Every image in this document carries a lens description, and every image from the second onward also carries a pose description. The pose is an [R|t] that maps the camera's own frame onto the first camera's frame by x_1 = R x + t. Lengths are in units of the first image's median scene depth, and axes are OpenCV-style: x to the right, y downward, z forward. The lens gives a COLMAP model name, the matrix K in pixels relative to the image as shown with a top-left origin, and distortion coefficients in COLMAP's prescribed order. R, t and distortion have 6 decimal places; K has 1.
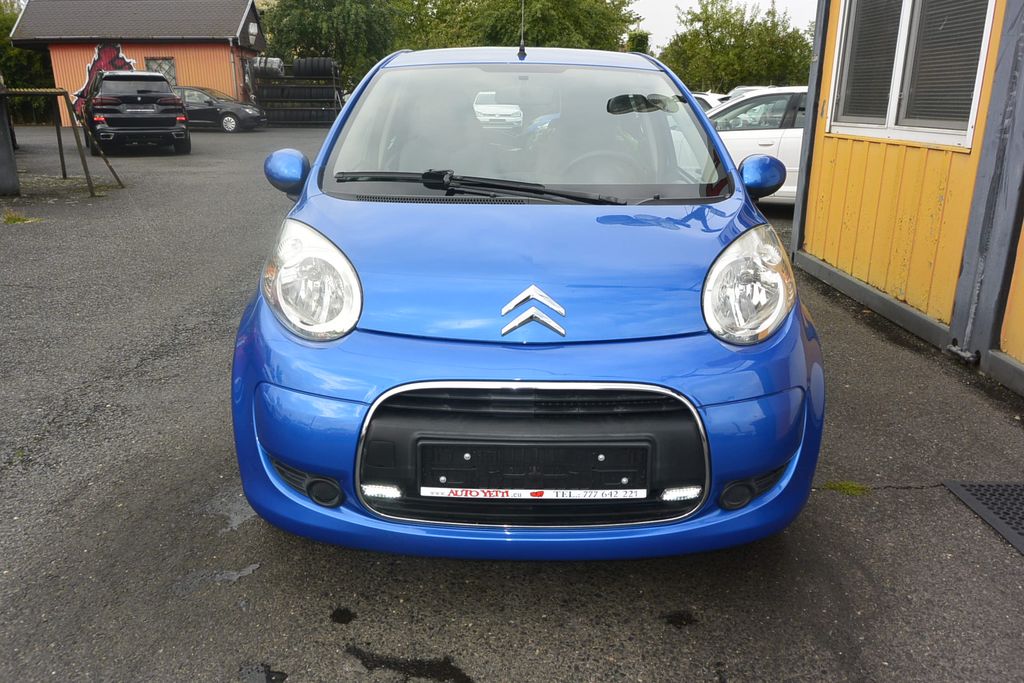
lens RADIAL K [[780.8, 0, 507.4], [0, 780.8, 340.9], [0, 0, 1]] dist [0.002561, -0.000034]
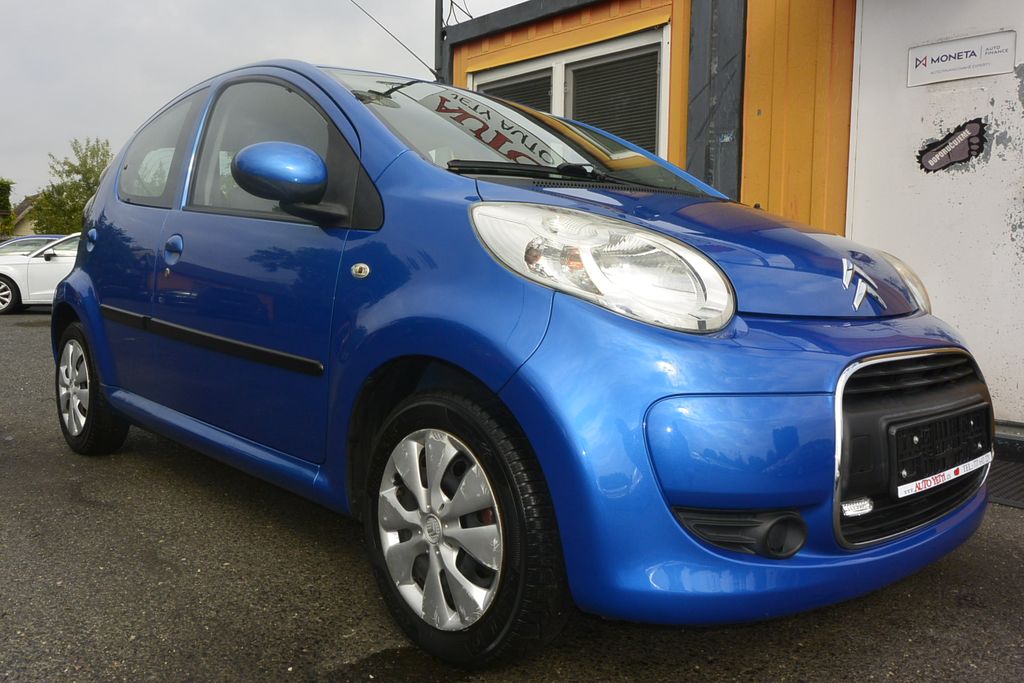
lens RADIAL K [[829.1, 0, 508.6], [0, 829.1, 338.8], [0, 0, 1]] dist [-0.005391, -0.000192]
pose [[0.731928, -0.043749, 0.679977, -0.089152], [0.188622, 0.971947, -0.140499, 0.007821], [-0.654755, 0.231094, 0.719647, 0.057177]]
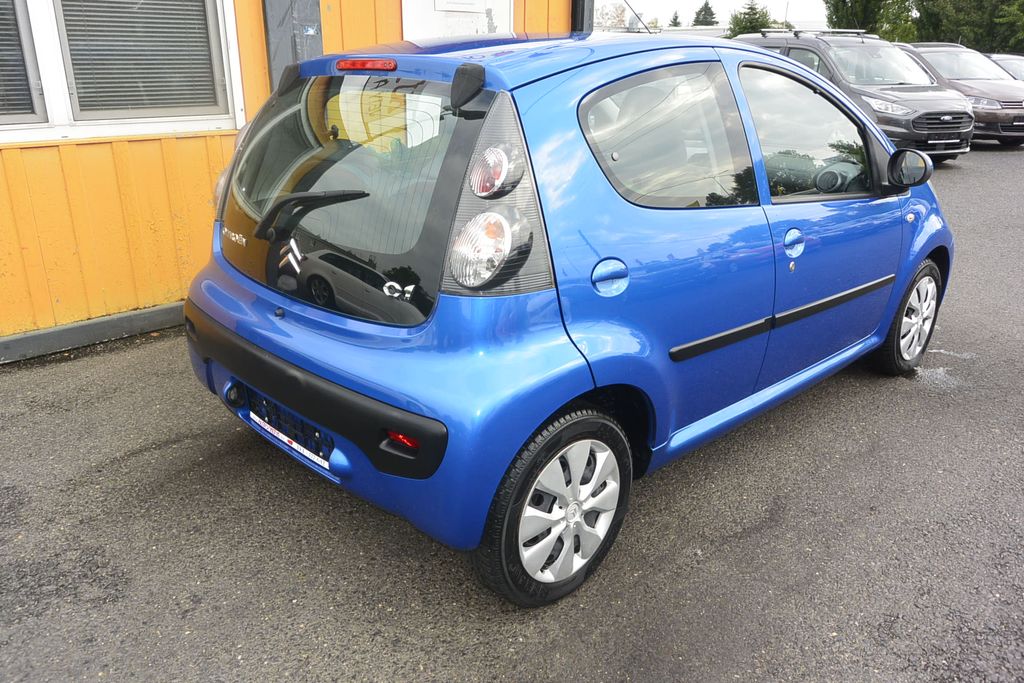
lens RADIAL K [[780.8, 0, 507.4], [0, 780.8, 340.9], [0, 0, 1]] dist [0.002561, -0.000034]
pose [[-0.690551, -0.254362, 0.677082, -0.098180], [0.209064, 0.825967, 0.523518, -0.100379], [-0.692410, 0.503069, -0.517194, 0.294048]]
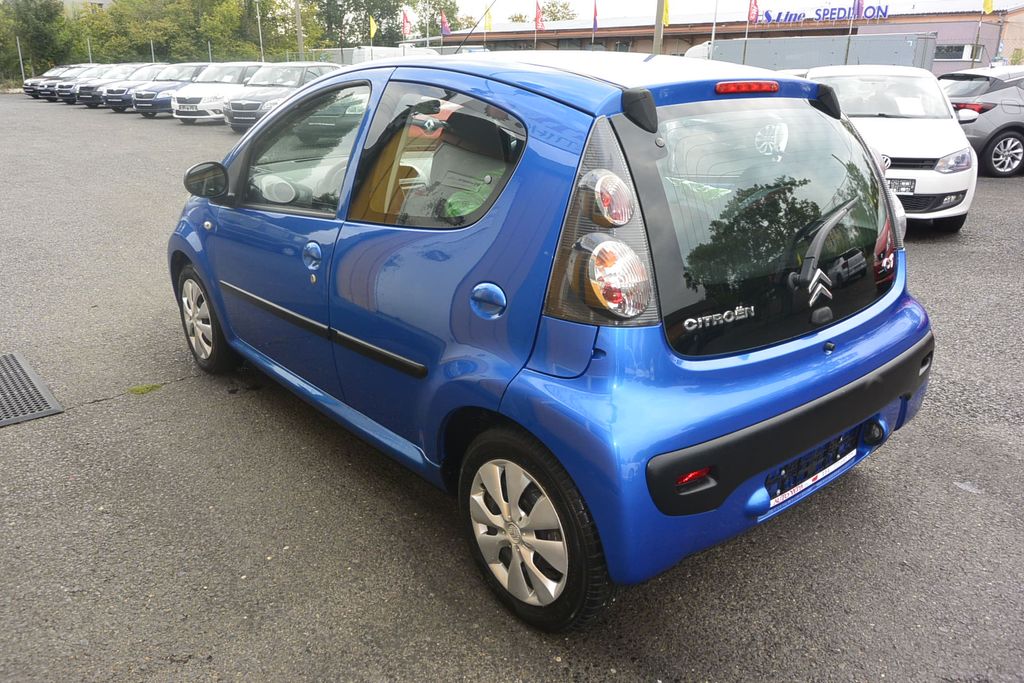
lens RADIAL K [[794.3, 0, 512.0], [0, 794.3, 341.5], [0, 0, 1]] dist [0.000432, -0.001952]
pose [[-0.757444, 0.198640, -0.621948, 0.105435], [-0.208046, 0.829506, 0.518301, -0.100046], [0.618866, 0.521978, -0.586979, 0.293545]]
